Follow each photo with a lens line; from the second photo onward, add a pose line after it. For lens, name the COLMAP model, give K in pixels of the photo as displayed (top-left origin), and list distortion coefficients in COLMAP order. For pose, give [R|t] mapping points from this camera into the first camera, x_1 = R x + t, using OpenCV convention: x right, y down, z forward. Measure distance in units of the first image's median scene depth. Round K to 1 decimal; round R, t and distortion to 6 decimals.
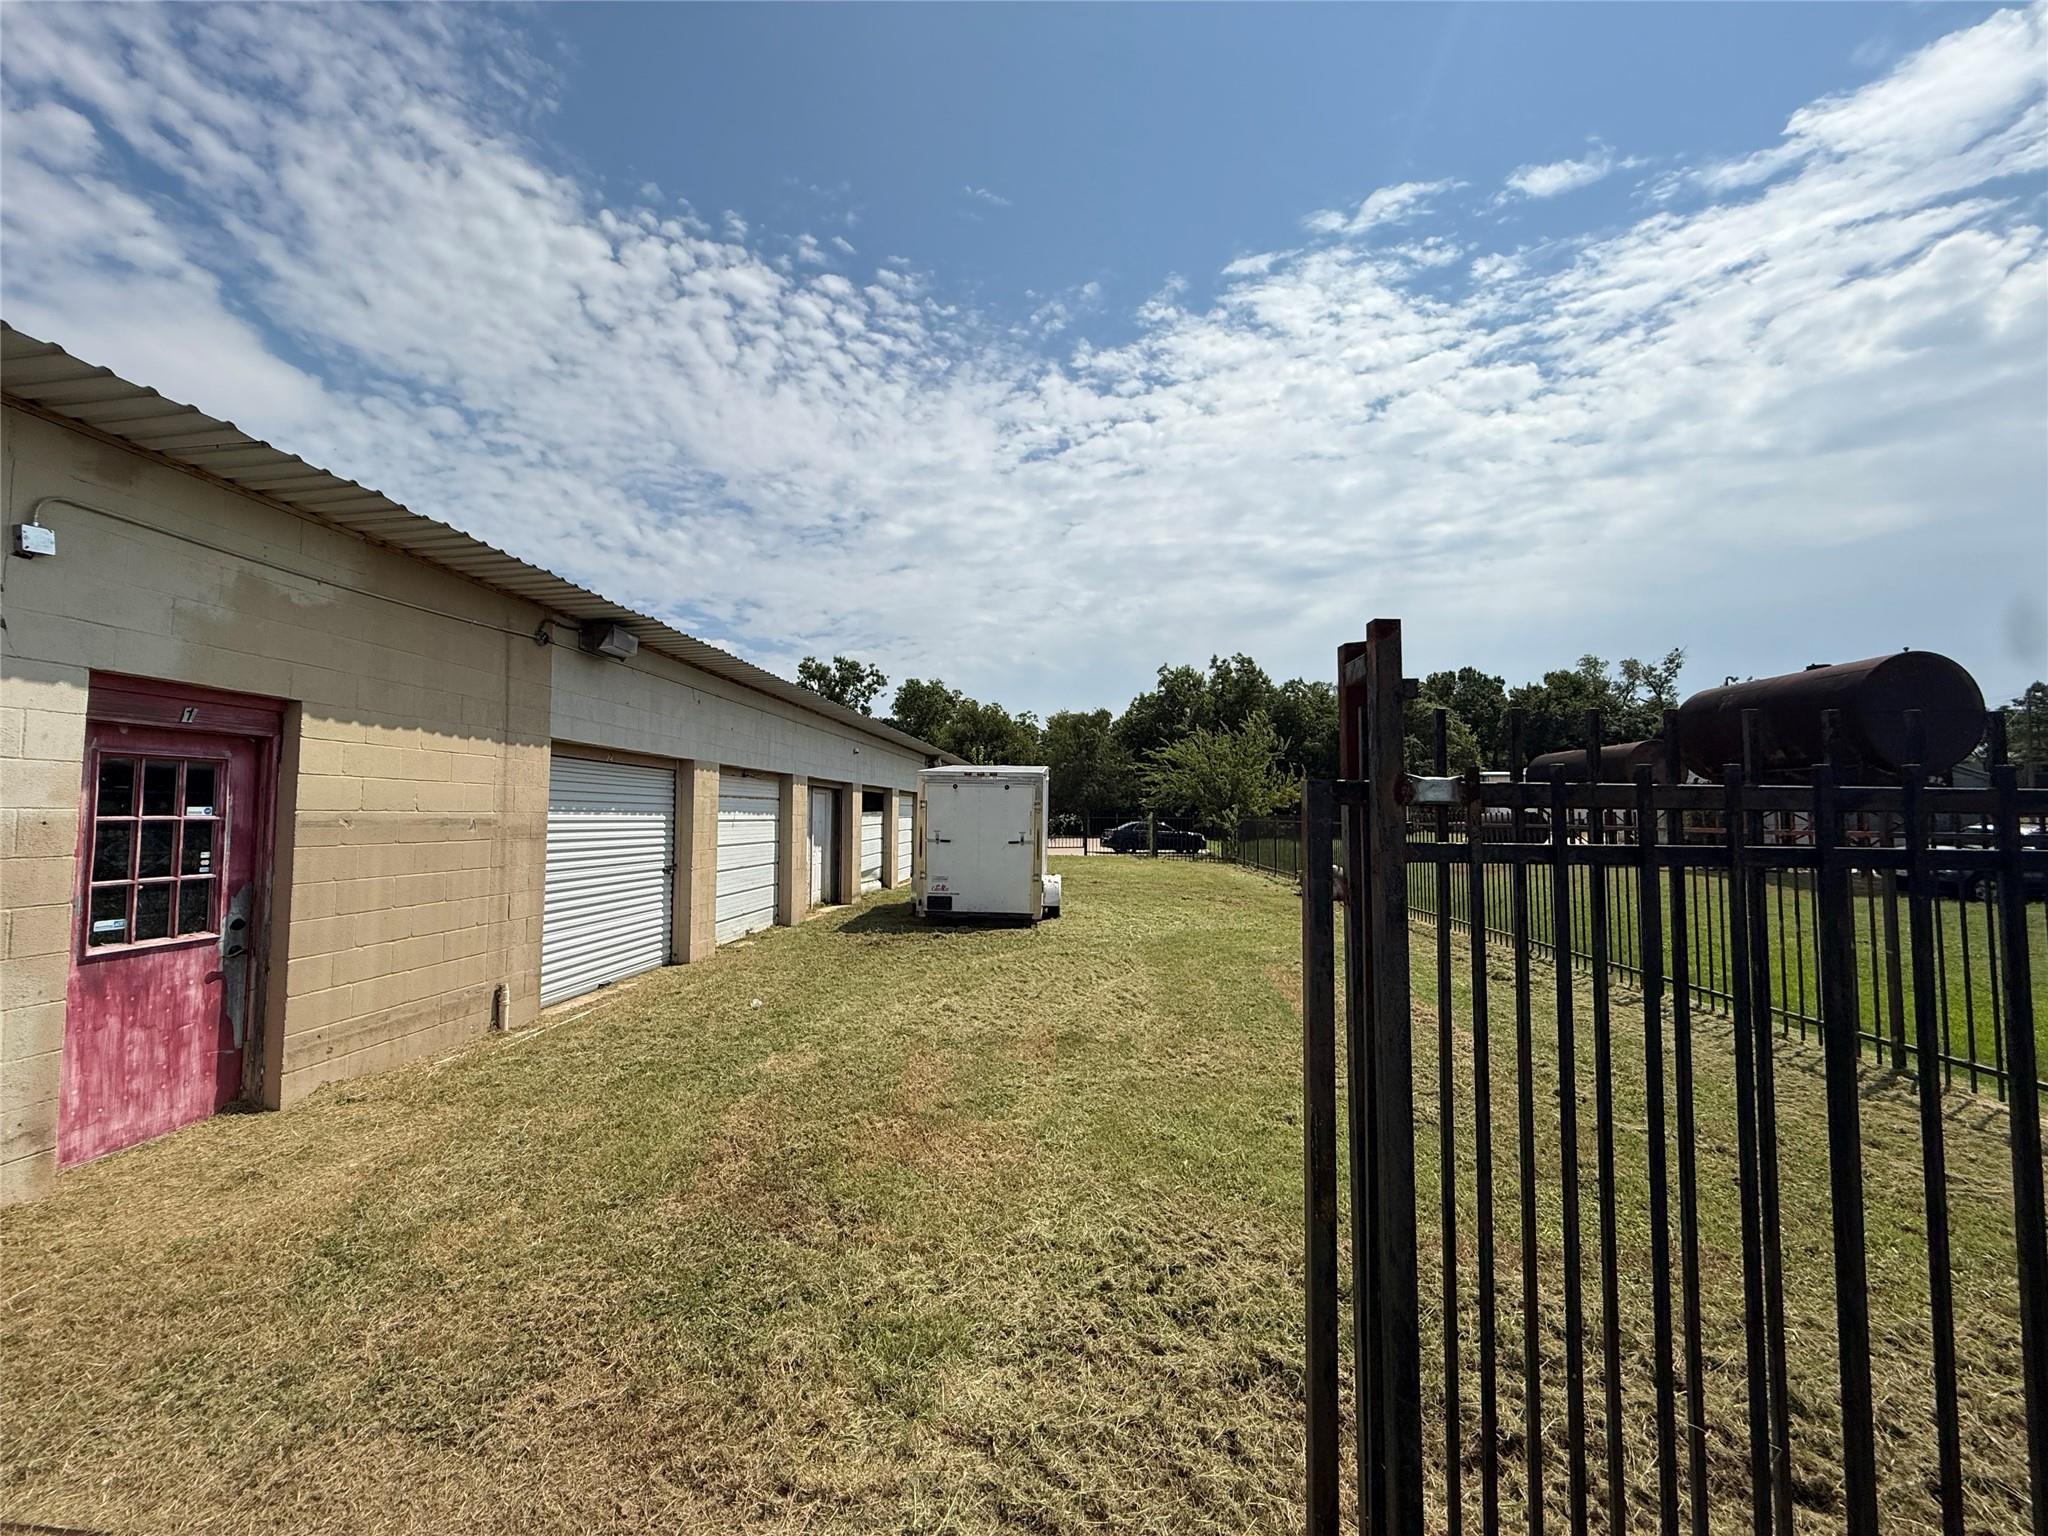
lens RADIAL K [[813.9, 0, 1017.8], [0, 813.9, 763.6], [0, 0, 1]] dist [-0.000656, -0.000194]
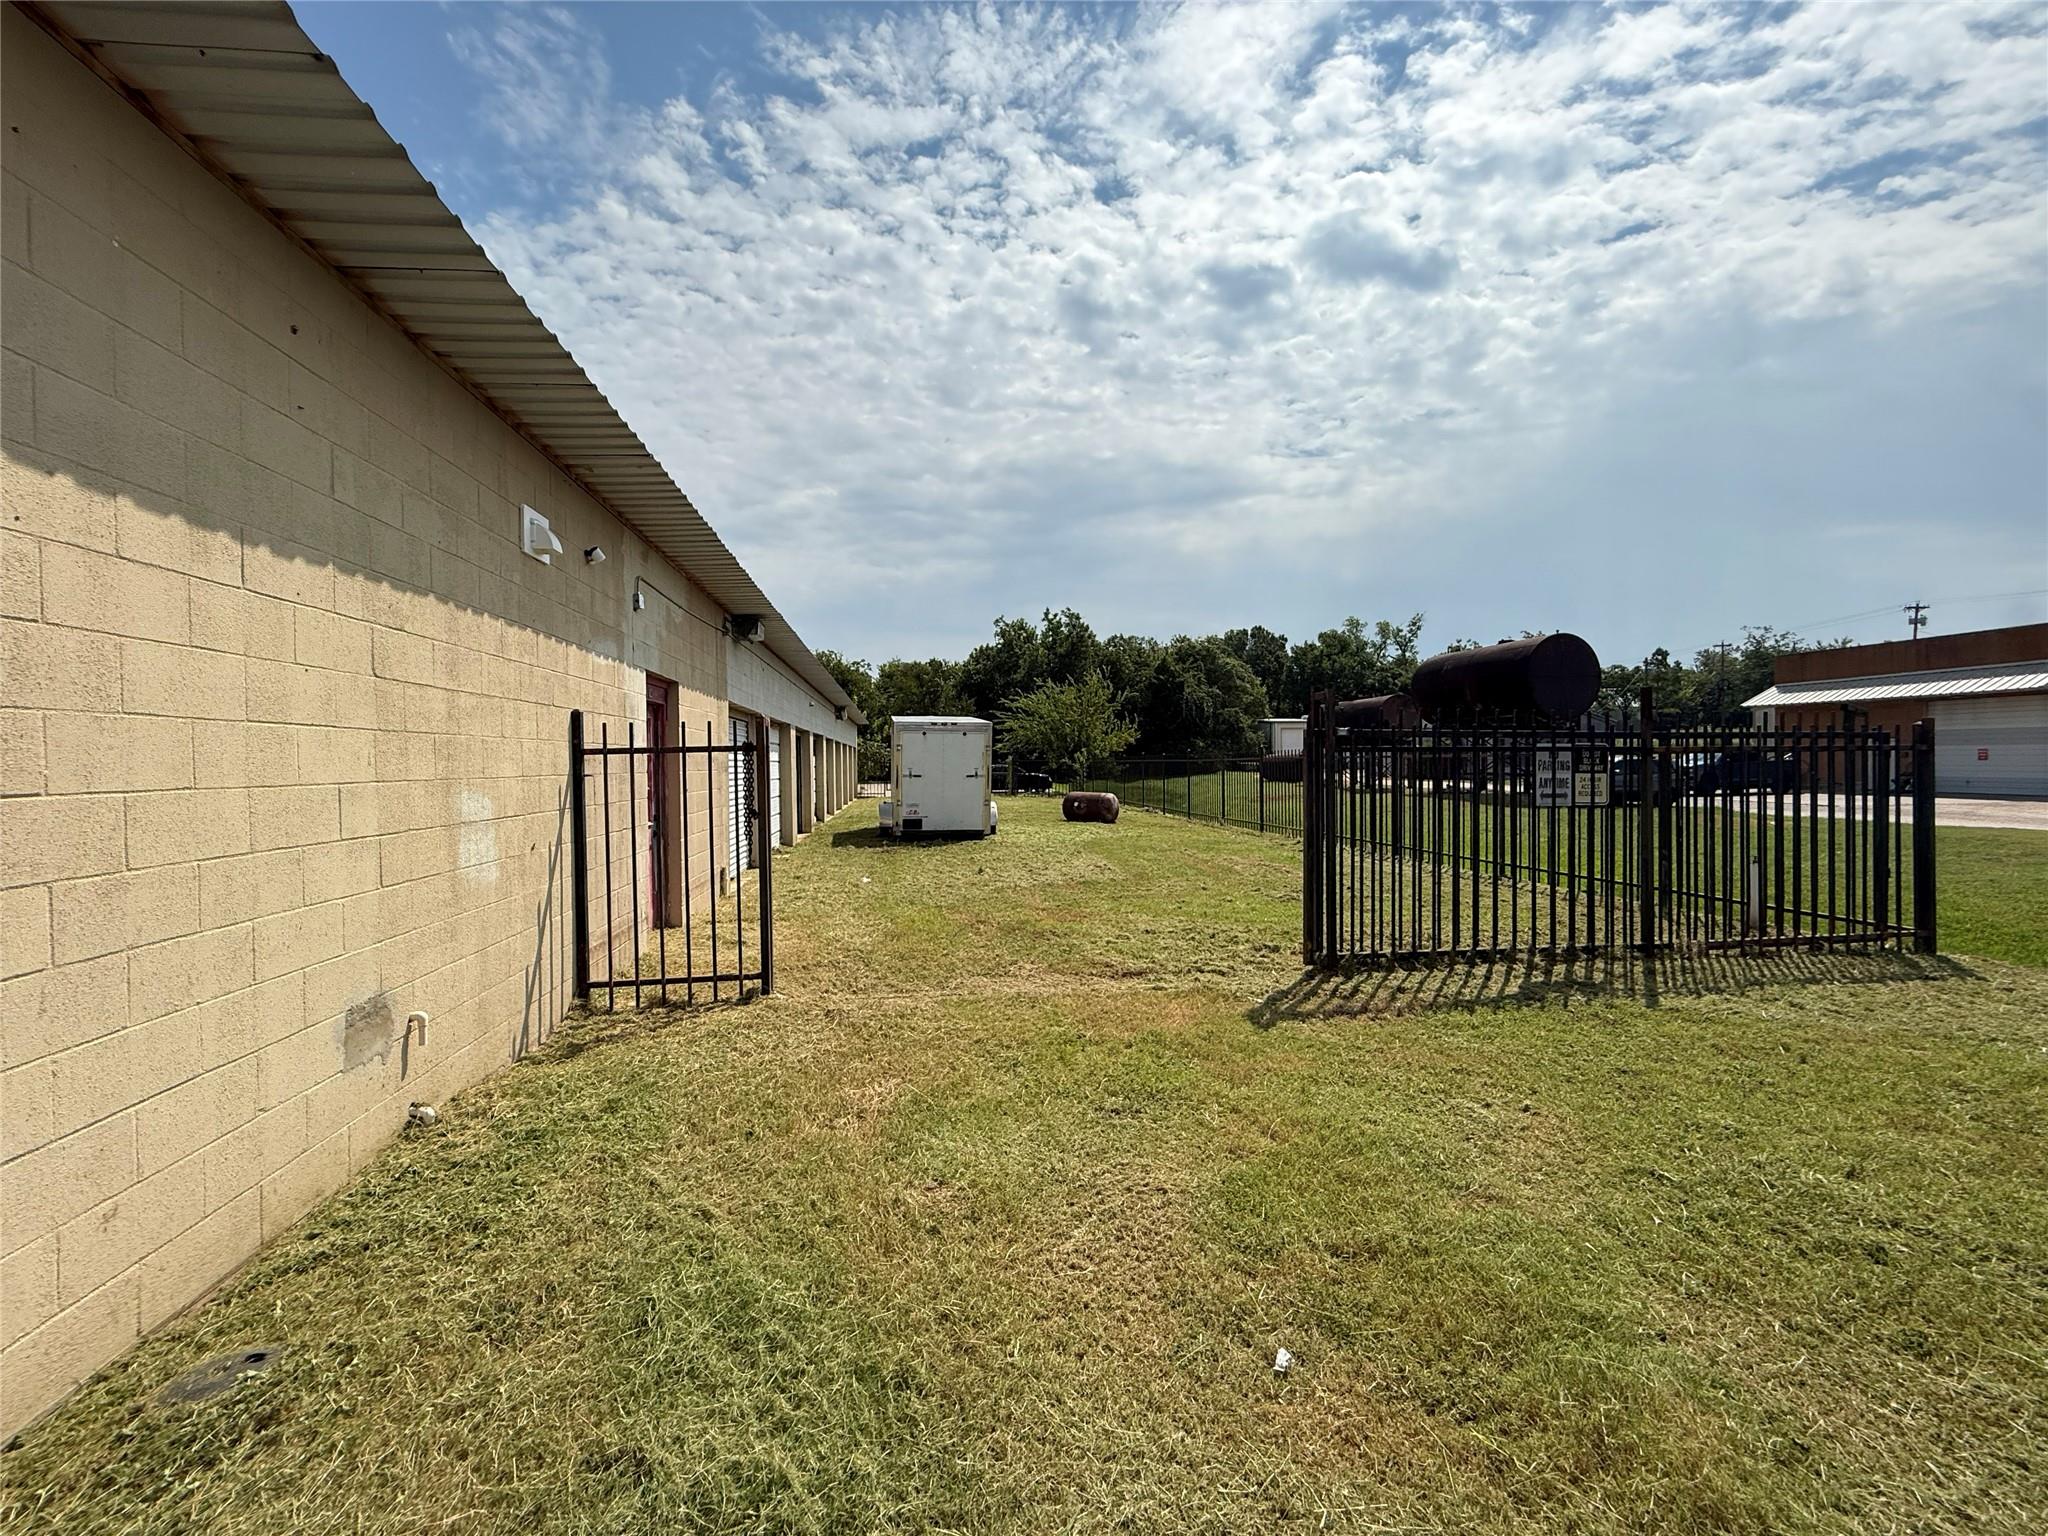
lens RADIAL K [[813.9, 0, 1018.7], [0, 813.9, 762.8], [0, 0, 1]] dist [-0.000656, -0.000194]
pose [[0.974214, -0.012771, 0.225264, -0.221016], [-0.001808, 0.997923, 0.064394, -0.008664], [-0.225618, -0.063141, 0.972167, -0.286524]]
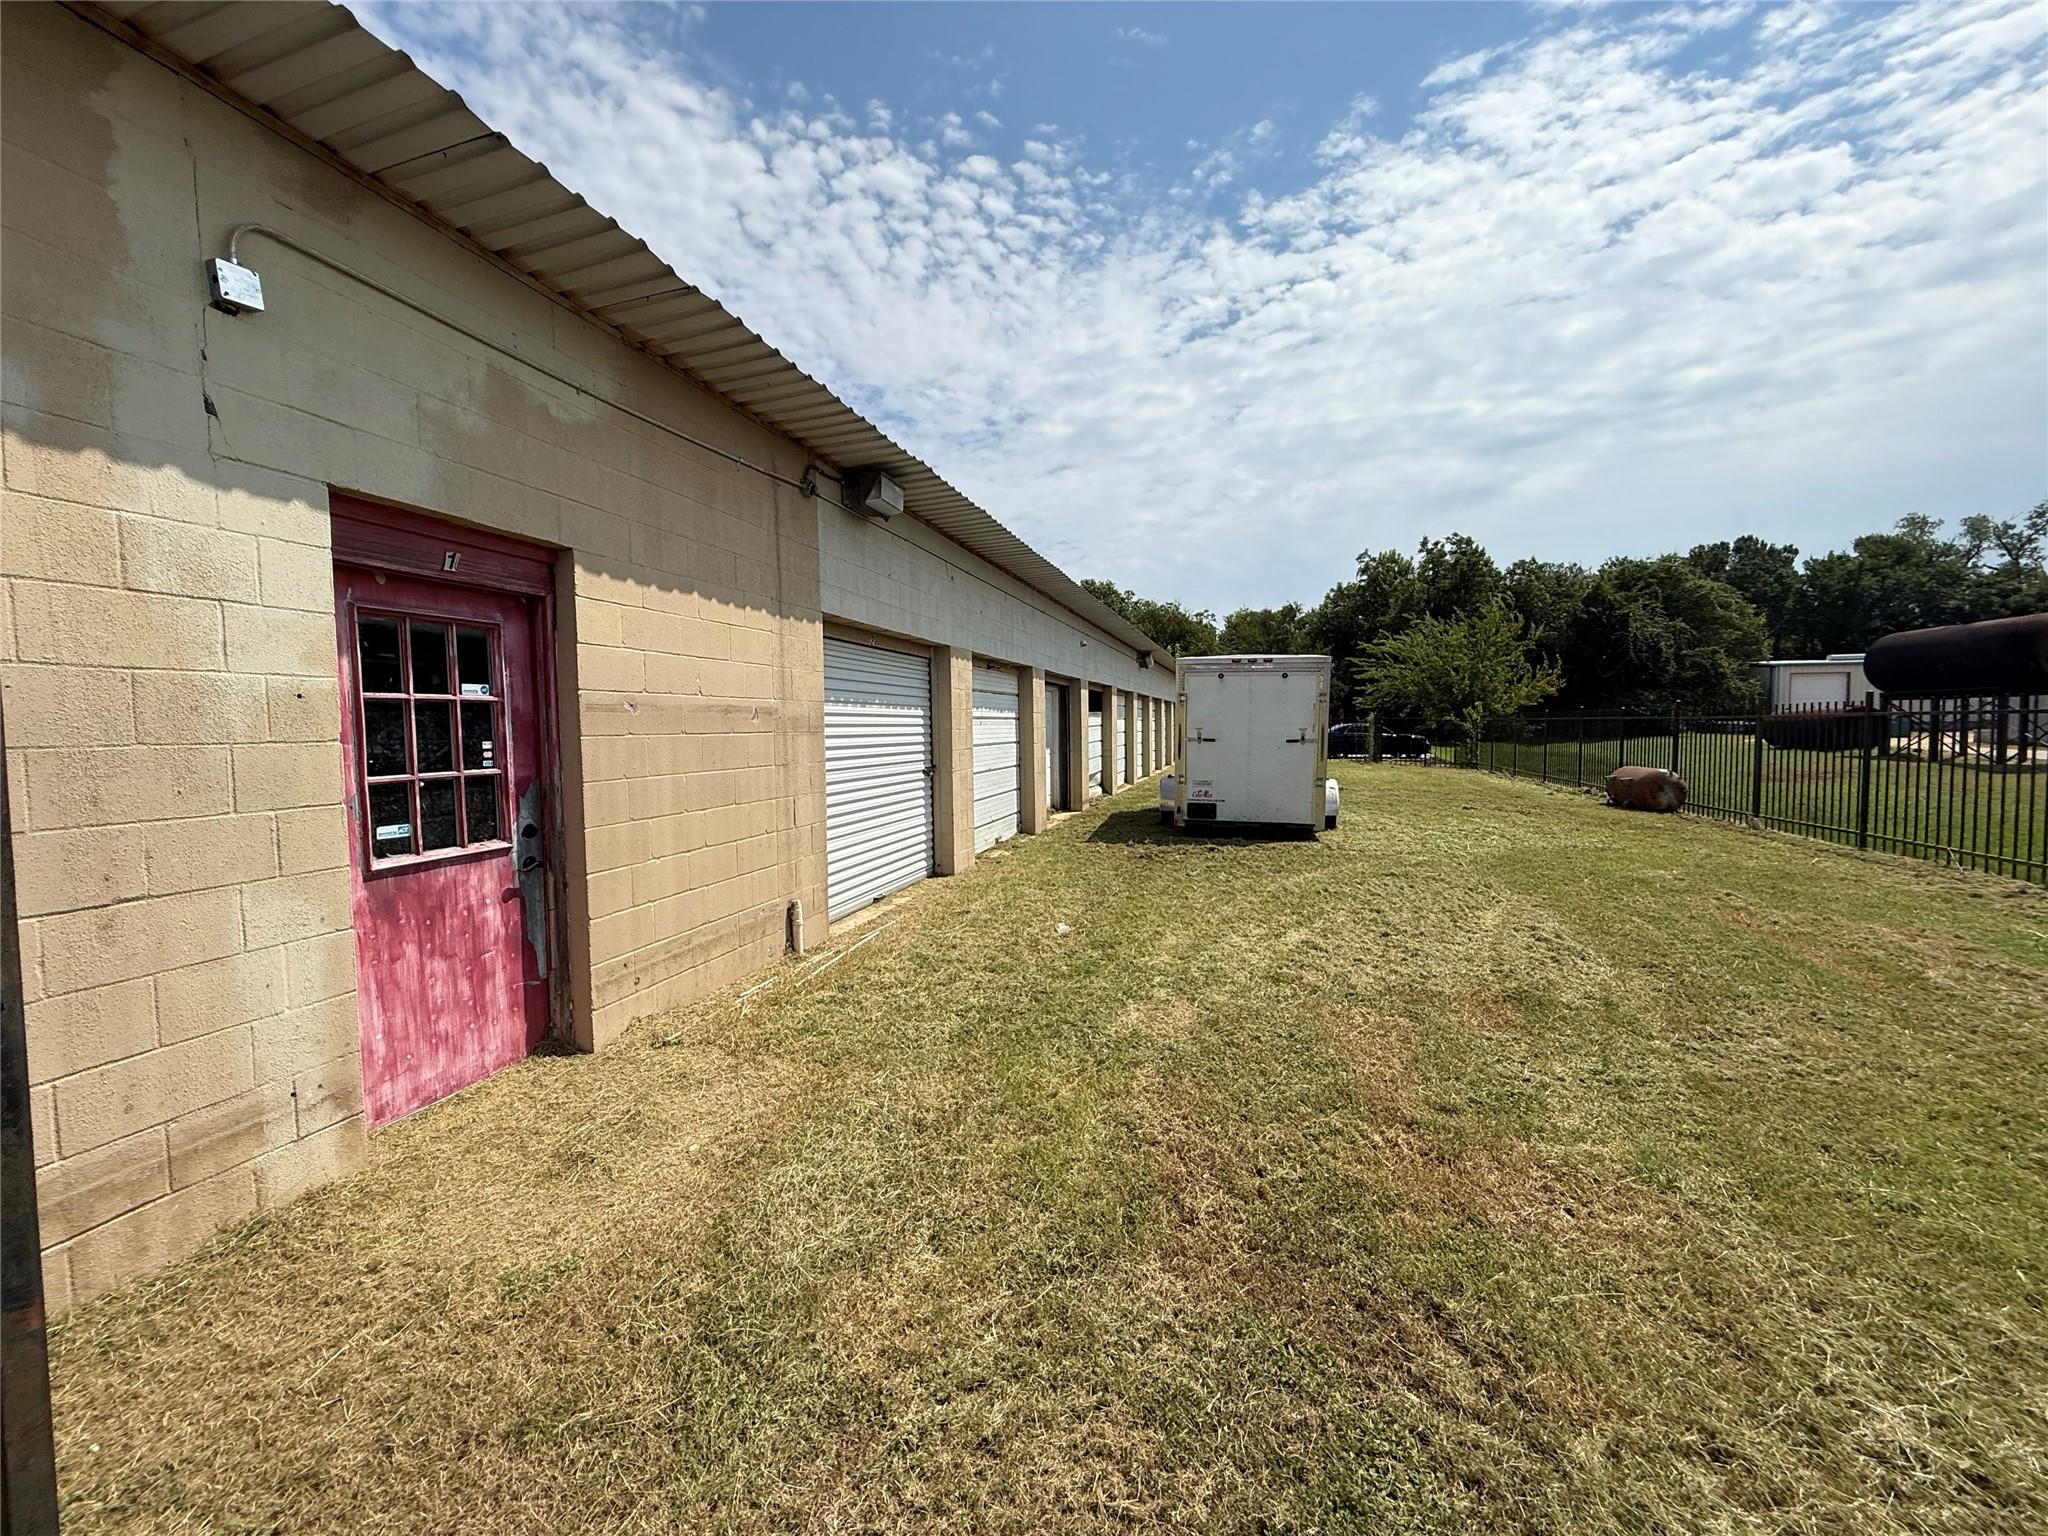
lens RADIAL K [[813.9, 0, 1013.9], [0, 813.9, 768.6], [0, 0, 1]] dist [-0.000656, -0.000194]
pose [[0.979926, -0.000069, -0.199362, -0.119056], [0.023841, 0.992865, 0.116840, 0.019345], [0.197932, -0.119248, 0.972935, 0.115412]]
